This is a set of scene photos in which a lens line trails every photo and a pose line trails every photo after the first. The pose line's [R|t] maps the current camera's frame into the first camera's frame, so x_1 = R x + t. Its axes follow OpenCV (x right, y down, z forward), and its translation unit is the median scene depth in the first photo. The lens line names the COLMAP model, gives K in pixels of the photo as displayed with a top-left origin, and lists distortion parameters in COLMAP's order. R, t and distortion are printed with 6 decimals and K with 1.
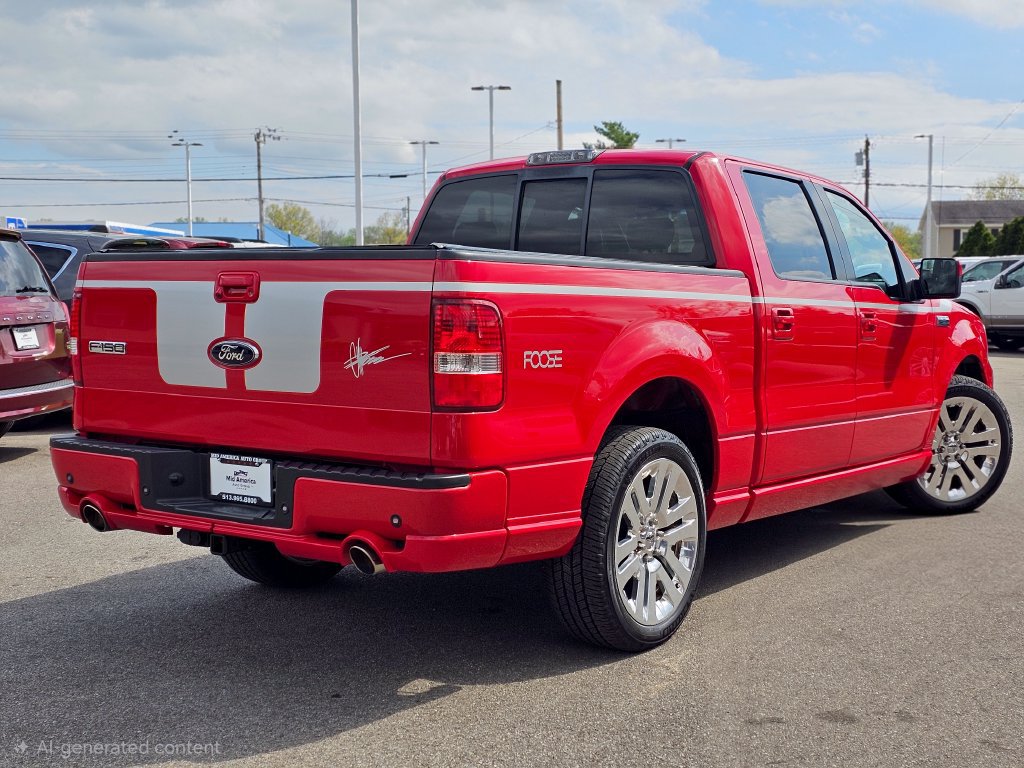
lens RADIAL K [[1359.1, 0, 512.0], [0, 1359.1, 384.0], [0, 0, 1]] dist [0.204192, -0.635933]
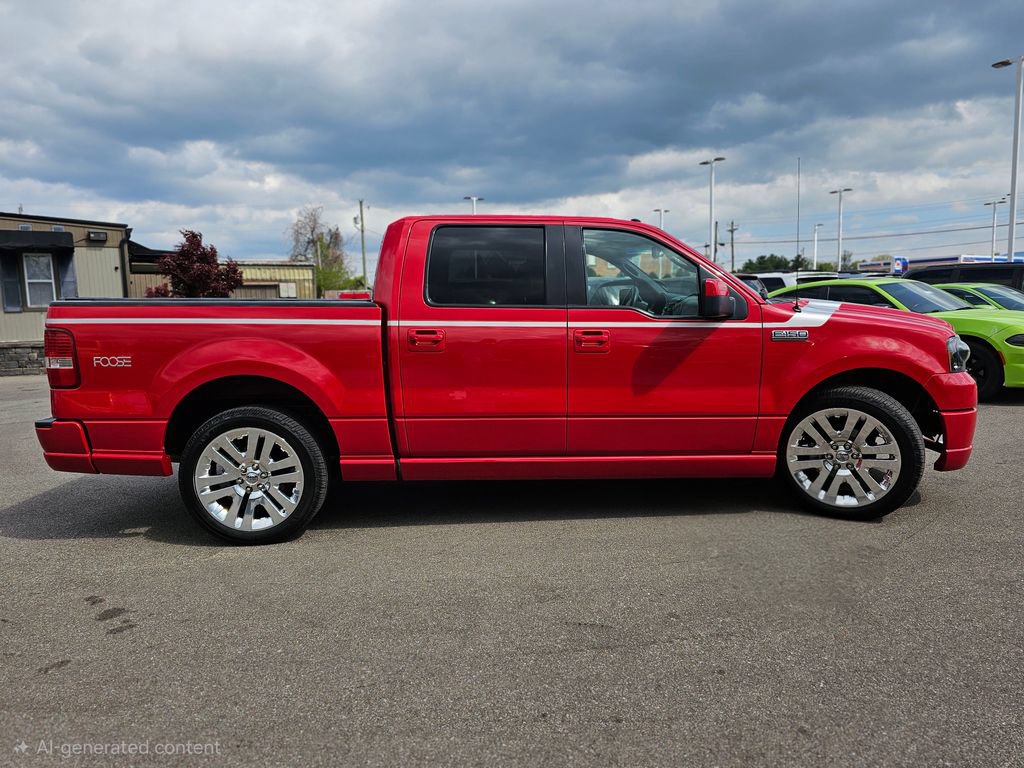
lens RADIAL K [[686.1, 0, 512.0], [0, 686.1, 384.0], [0, 0, 1]] dist [0.030332, -0.005956]
pose [[0.613023, 0.074756, -0.786520, 0.953481], [-0.031554, 0.997036, 0.070171, -0.062403], [0.789435, -0.018199, 0.613565, 0.793568]]
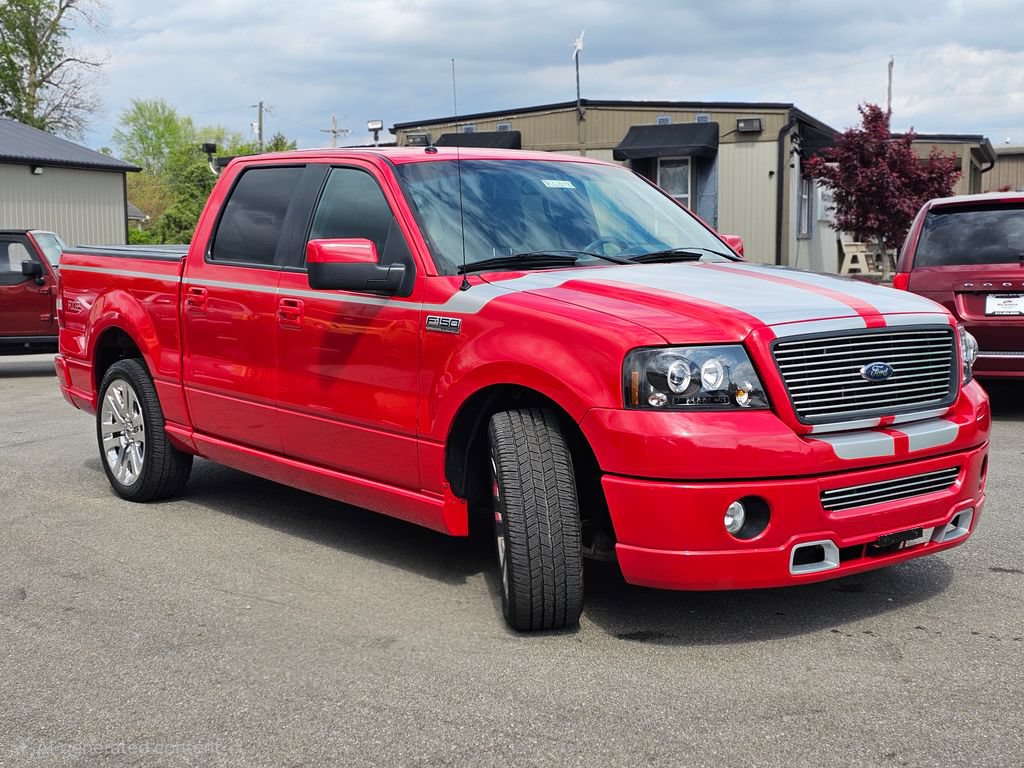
lens RADIAL K [[1359.1, 0, 512.0], [0, 1359.1, 384.0], [0, 0, 1]] dist [0.204192, -0.635933]
pose [[-0.274869, 0.101332, -0.956127, 1.549831], [-0.058593, 0.990817, 0.121853, -0.163265], [0.959695, 0.089516, -0.266408, 1.929056]]
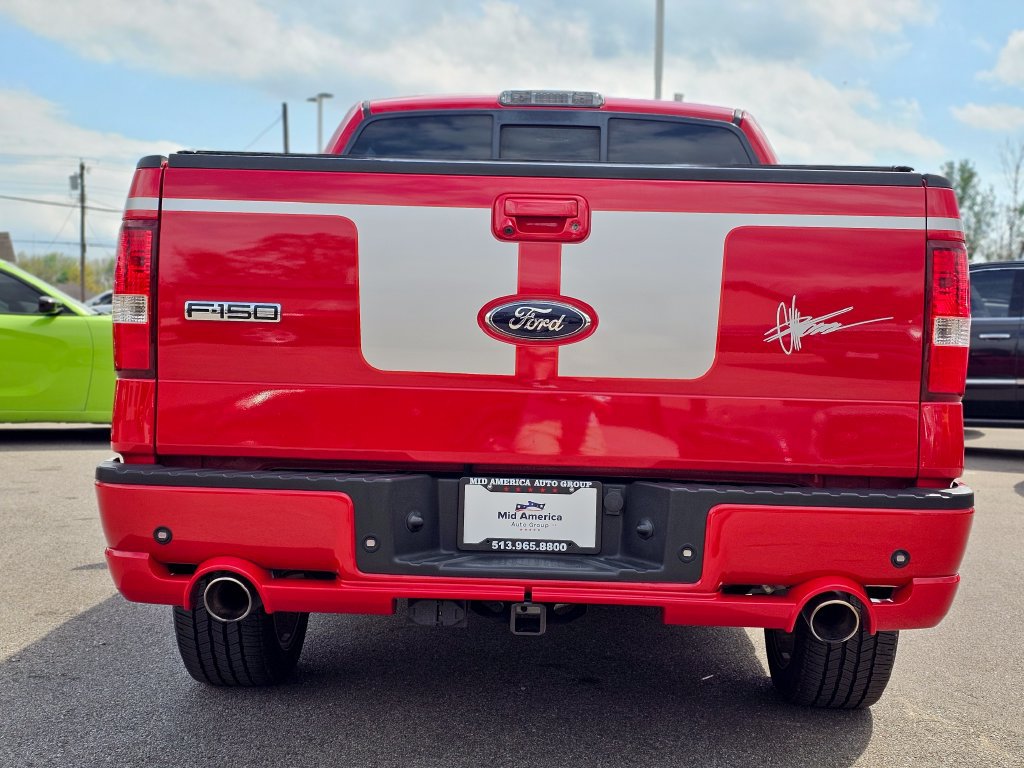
lens RADIAL K [[1359.1, 0, 512.0], [0, 1359.1, 384.0], [0, 0, 1]] dist [0.204192, -0.635933]
pose [[0.826713, -0.002500, 0.562618, -0.555773], [0.016332, 0.999675, -0.019557, 0.019415], [-0.562387, 0.025356, 0.826485, 0.461244]]
